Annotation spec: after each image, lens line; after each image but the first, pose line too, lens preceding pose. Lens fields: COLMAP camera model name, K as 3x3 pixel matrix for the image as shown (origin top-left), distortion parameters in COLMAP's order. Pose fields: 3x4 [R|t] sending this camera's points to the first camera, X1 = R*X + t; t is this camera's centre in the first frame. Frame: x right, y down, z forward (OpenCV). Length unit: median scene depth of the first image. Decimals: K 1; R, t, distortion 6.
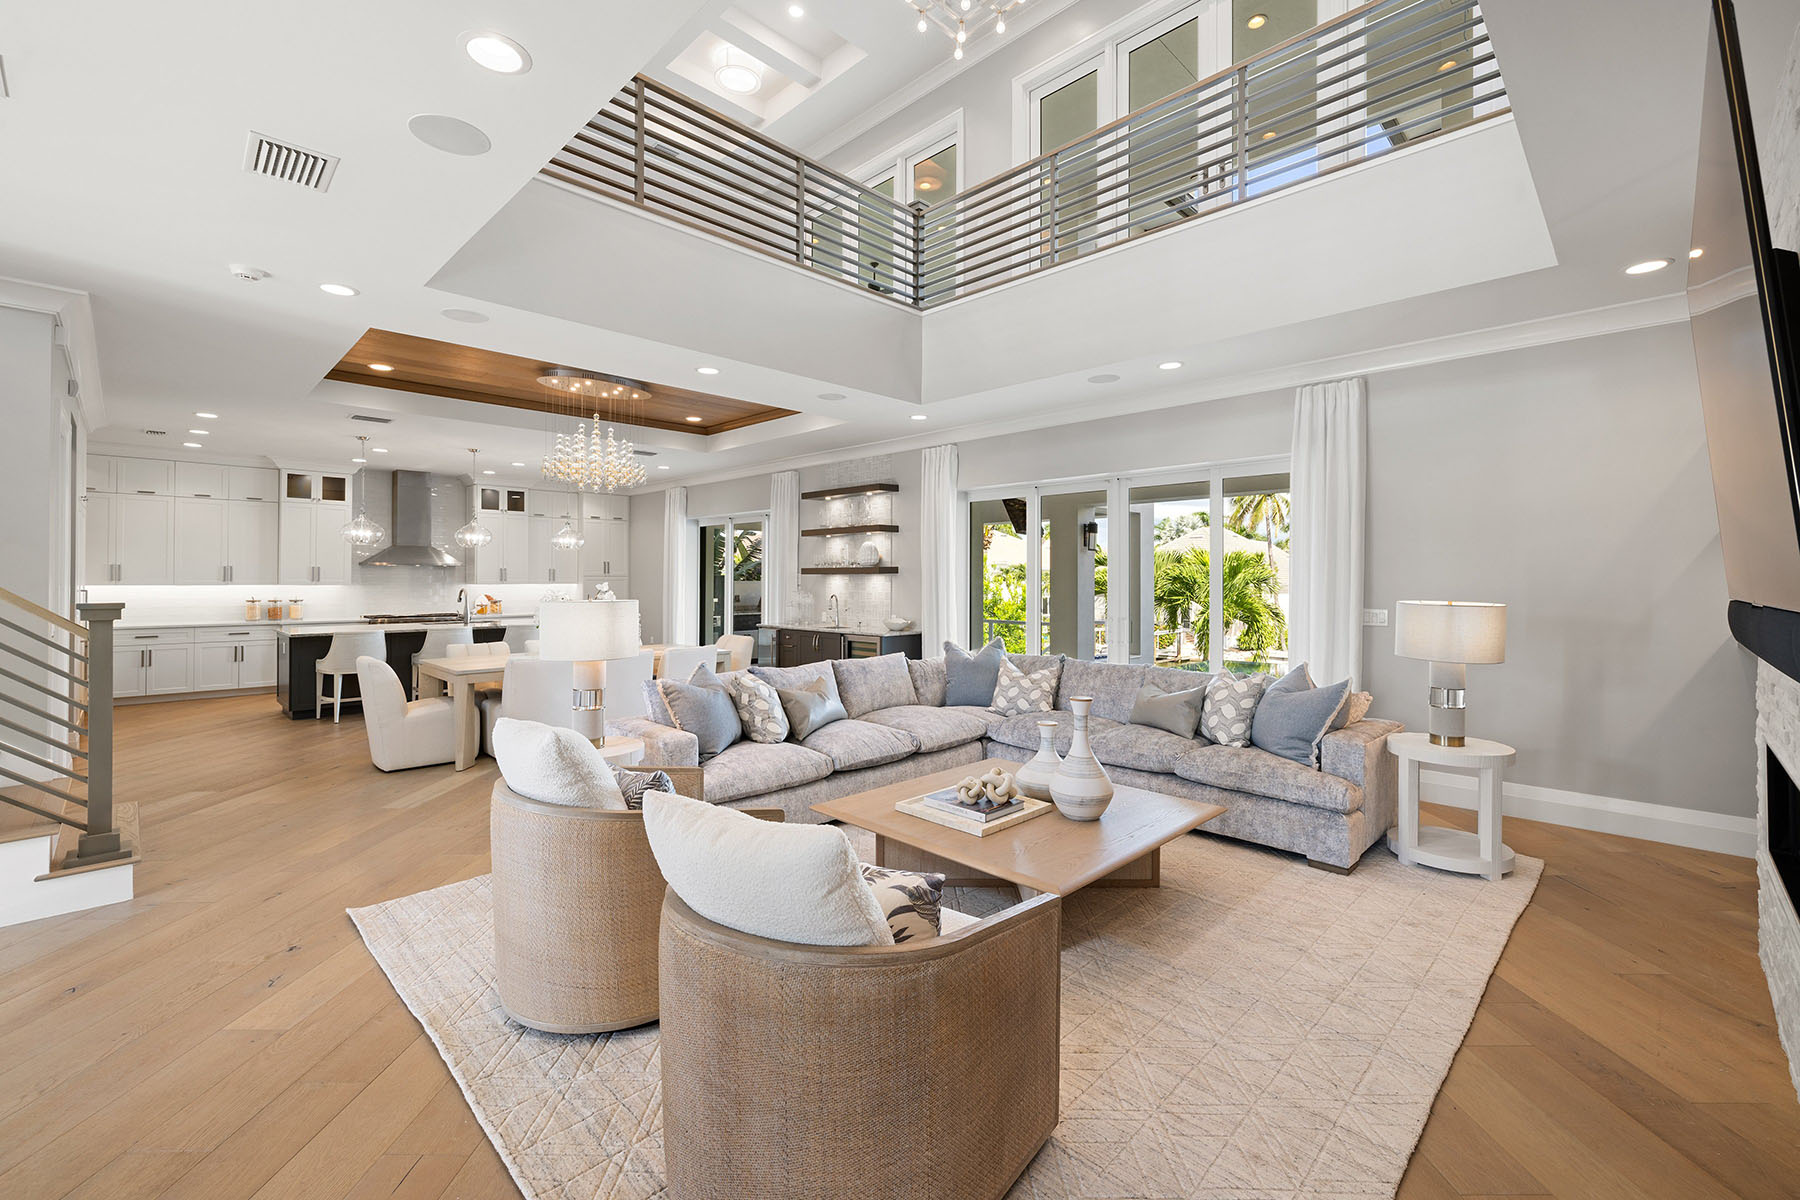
lens RADIAL K [[754.2, 0, 902.9], [0, 754.2, 572.2], [0, 0, 1]] dist [-0.002310, -0.000083]
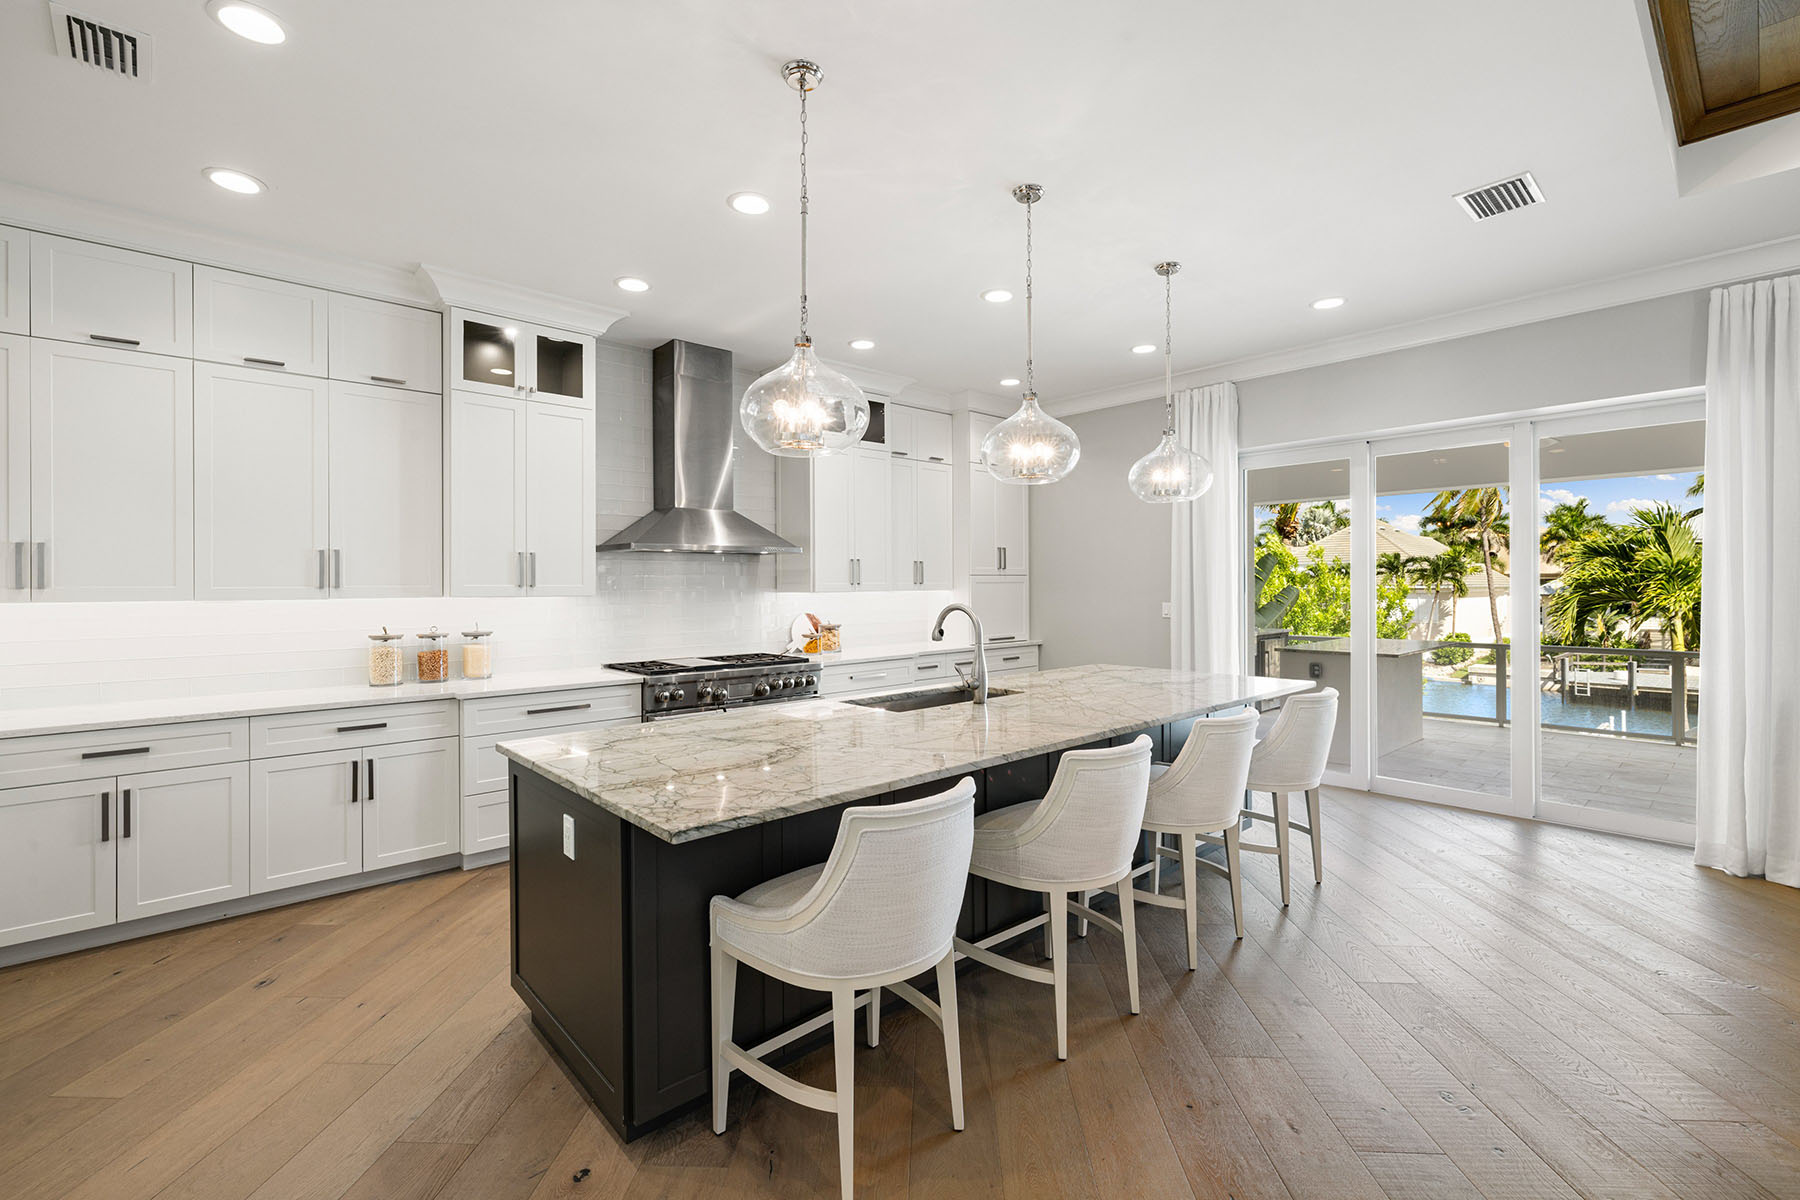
lens RADIAL K [[778.7, 0, 893.9], [0, 778.7, 582.6], [0, 0, 1]] dist [0.002500, 0.000543]
pose [[0.997725, -0.008745, -0.066840, -0.589904], [0.009129, 0.999944, 0.005433, 0.009691], [0.066789, -0.006031, 0.997749, 0.629070]]
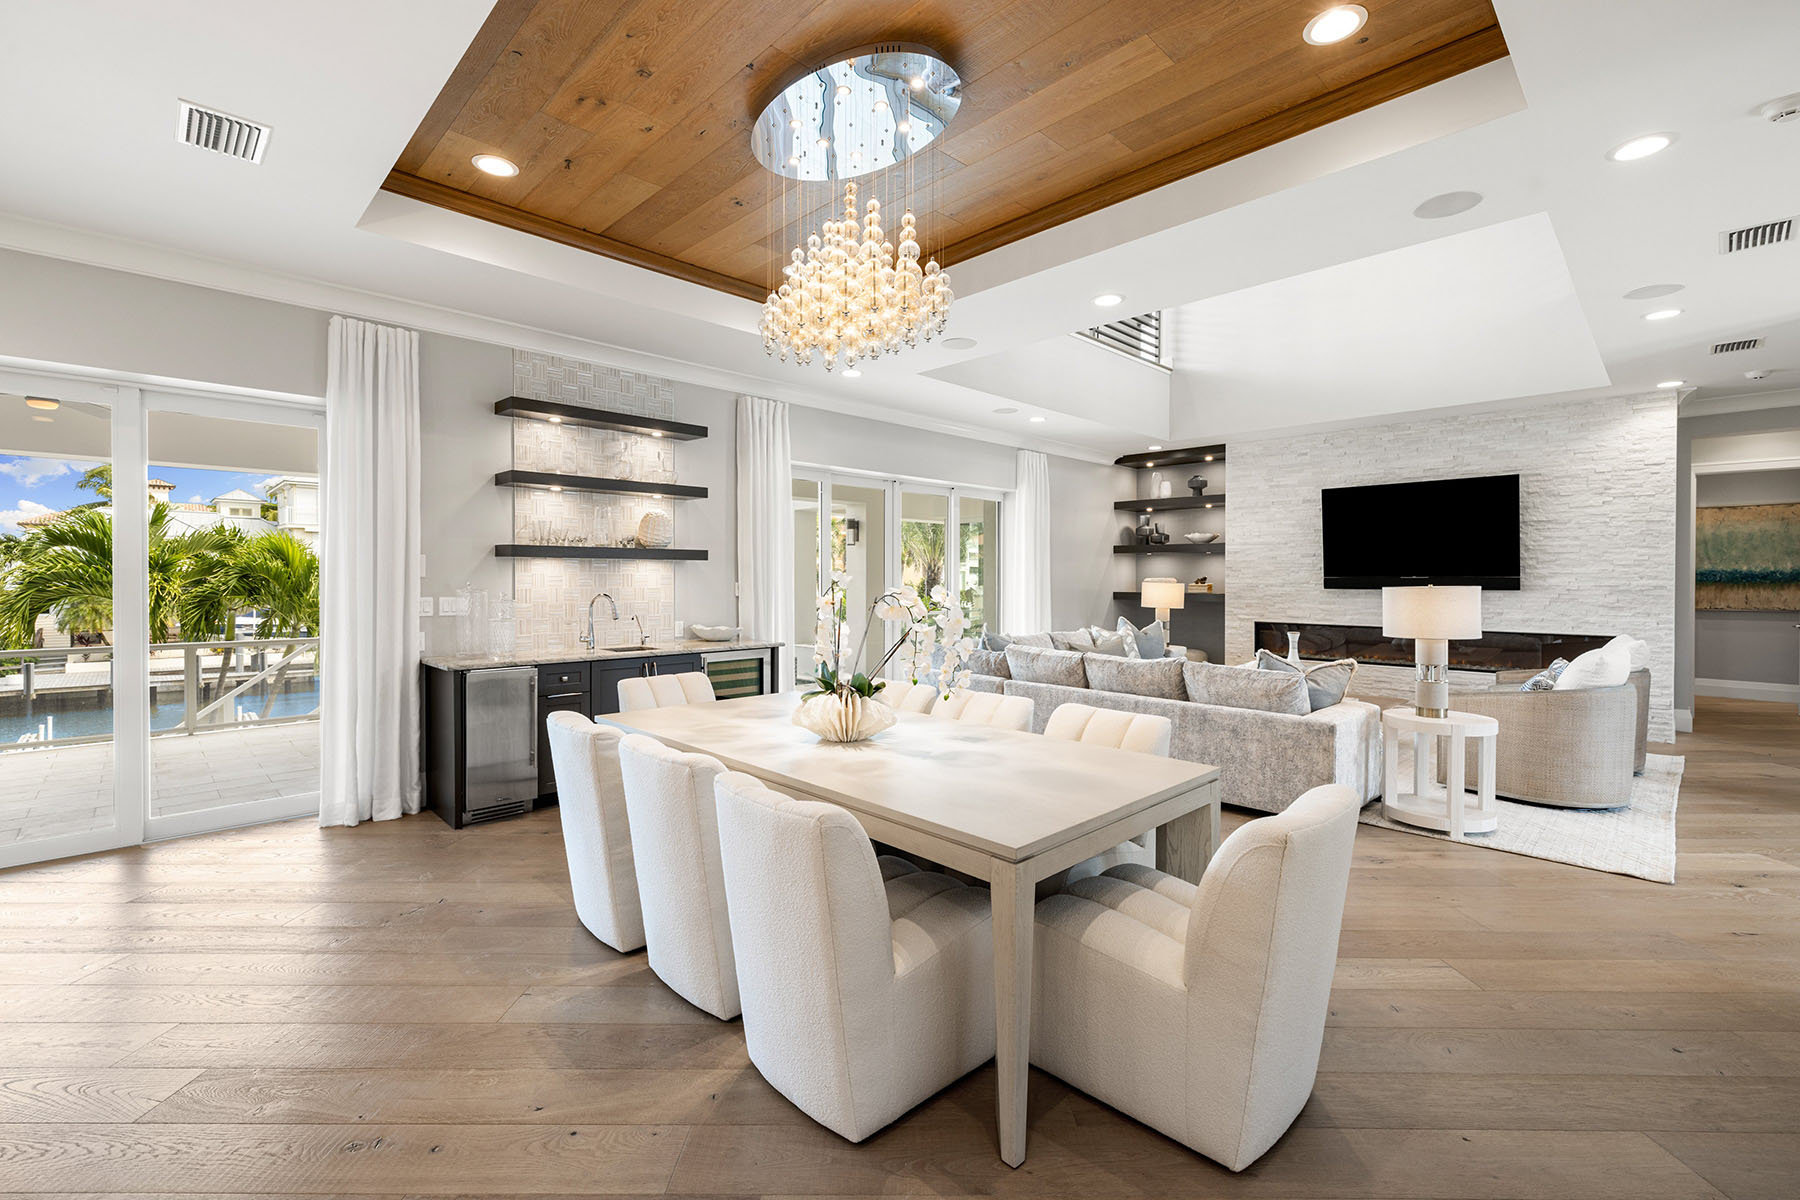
lens RADIAL K [[778.7, 0, 893.9], [0, 778.7, 582.6], [0, 0, 1]] dist [0.002500, 0.000543]
pose [[0.011291, -0.009422, 0.999892, -0.639855], [-0.010295, 0.999902, 0.009538, 0.012419], [-0.999883, -0.010401, 0.011193, 0.715796]]
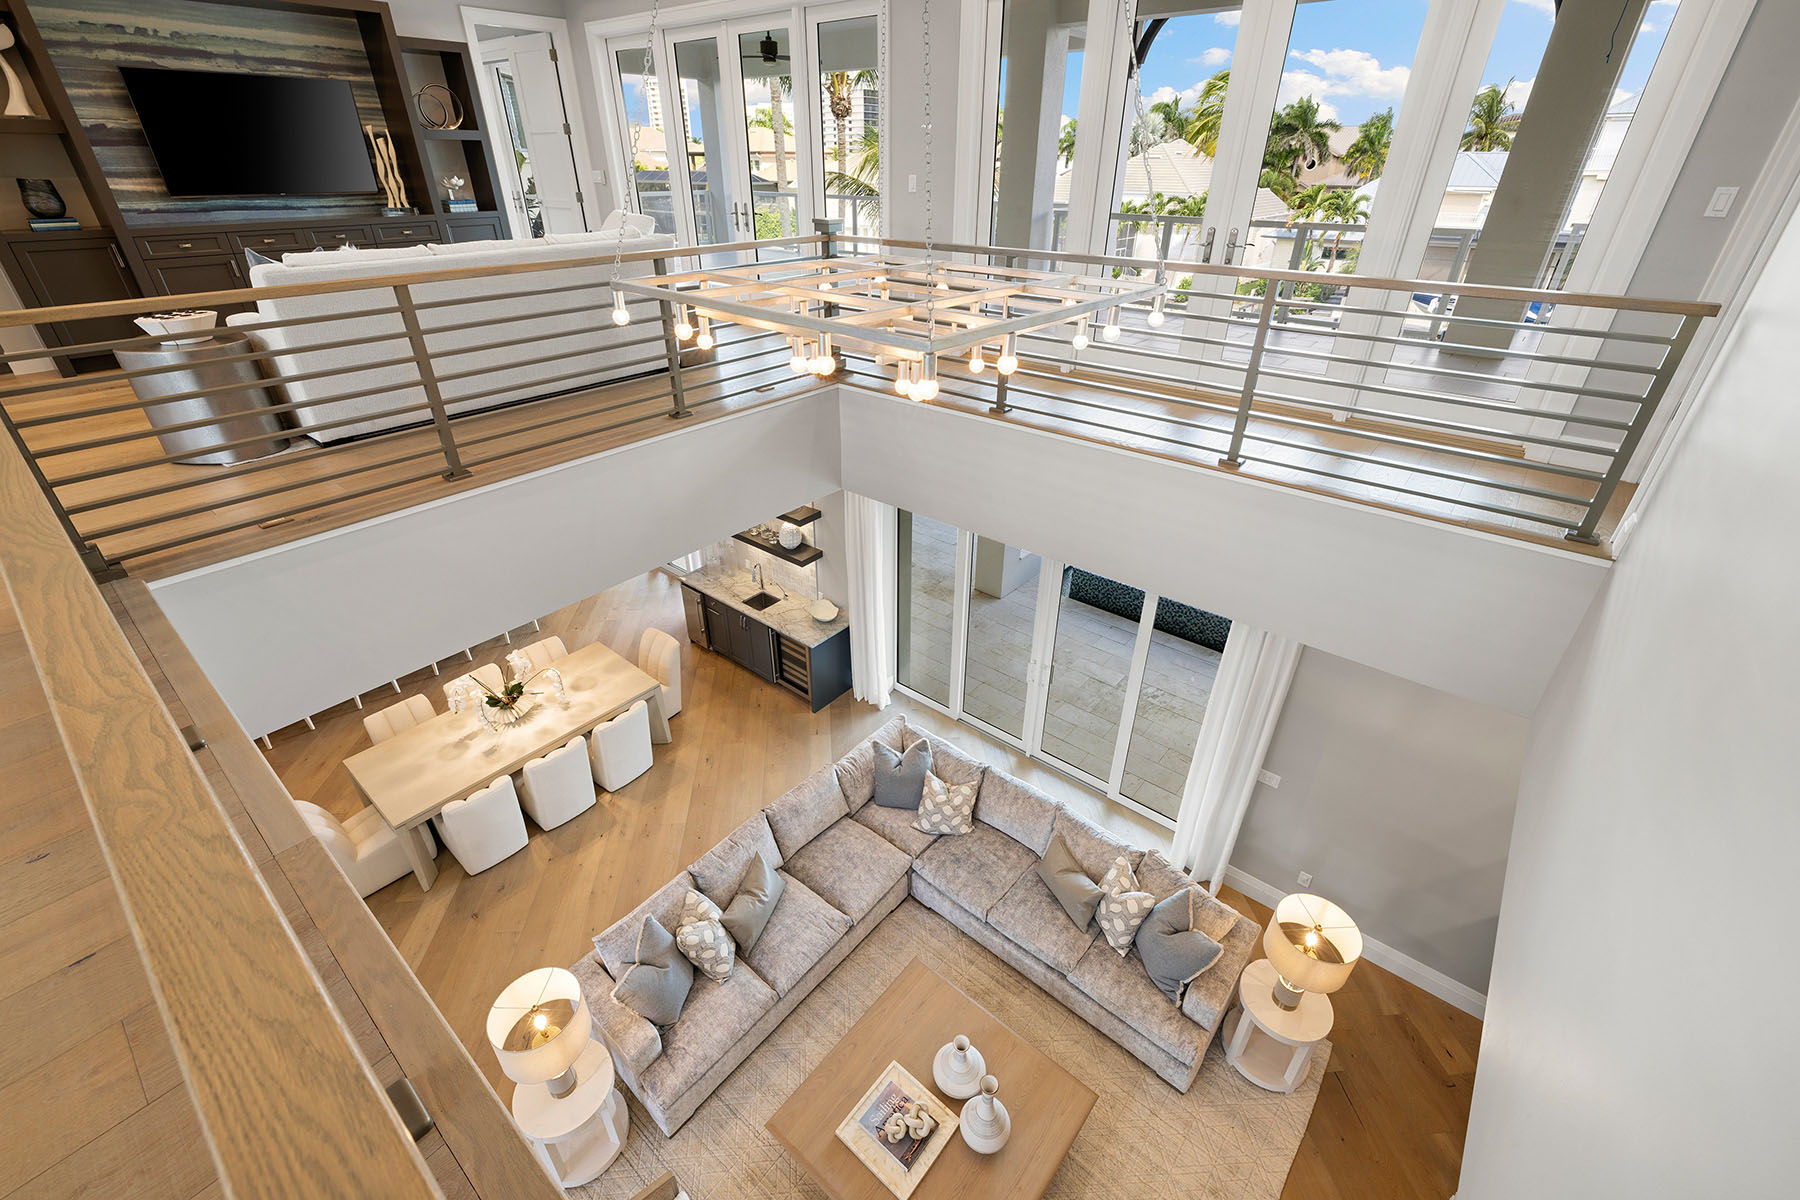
lens RADIAL K [[751.3, 0, 900.0], [0, 751.3, 600.0], [0, 0, 1]] dist [0.002289, 0.000114]
pose [[0.995957, -0.050032, 0.074609, 0.016819], [0.004692, 0.858384, 0.512986, -0.391092], [-0.089709, -0.510562, 0.855148, 0.139372]]
